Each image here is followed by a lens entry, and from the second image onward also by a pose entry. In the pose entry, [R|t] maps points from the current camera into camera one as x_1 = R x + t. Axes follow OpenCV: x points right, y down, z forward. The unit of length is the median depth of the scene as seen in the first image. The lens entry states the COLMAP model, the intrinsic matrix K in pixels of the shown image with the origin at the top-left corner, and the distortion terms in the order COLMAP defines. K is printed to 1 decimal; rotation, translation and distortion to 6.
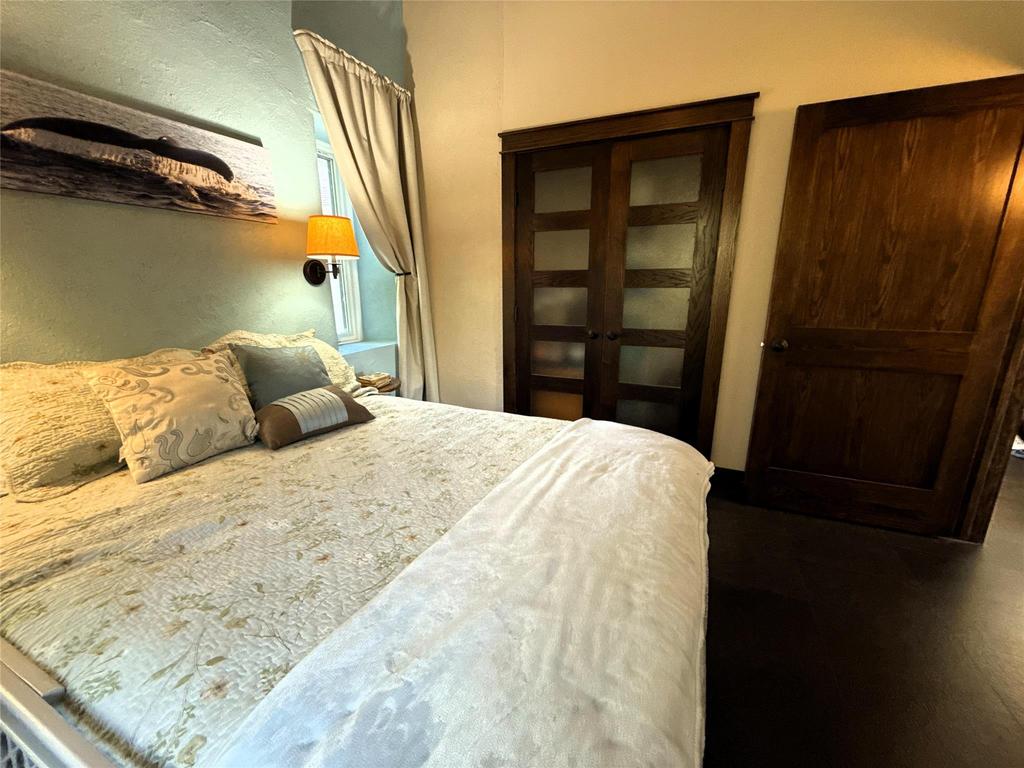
lens RADIAL K [[408.6, 0, 512.8], [0, 408.6, 384.8], [0, 0, 1]] dist [-0.000261, 0.000261]
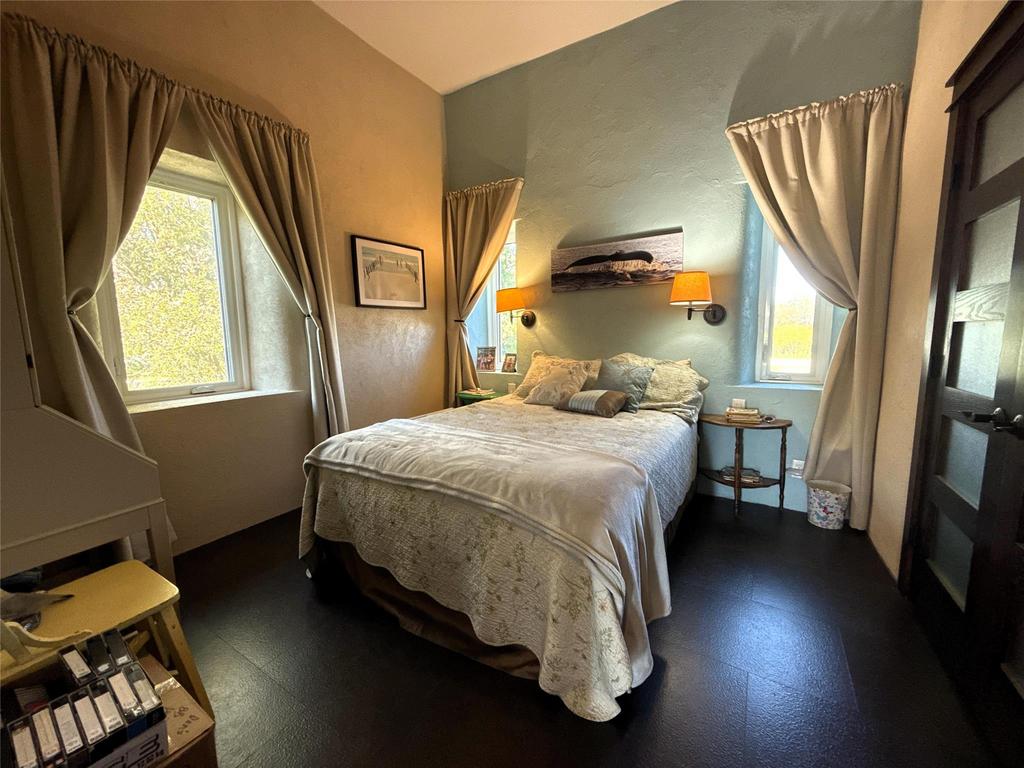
lens RADIAL K [[408.6, 0, 512.8], [0, 408.6, 384.8], [0, 0, 1]] dist [-0.000261, 0.000261]
pose [[-0.126654, 0.131006, -0.983258, 1.060621], [-0.223288, 0.962036, 0.156940, -0.168282], [0.966489, 0.239426, -0.092594, 0.752904]]
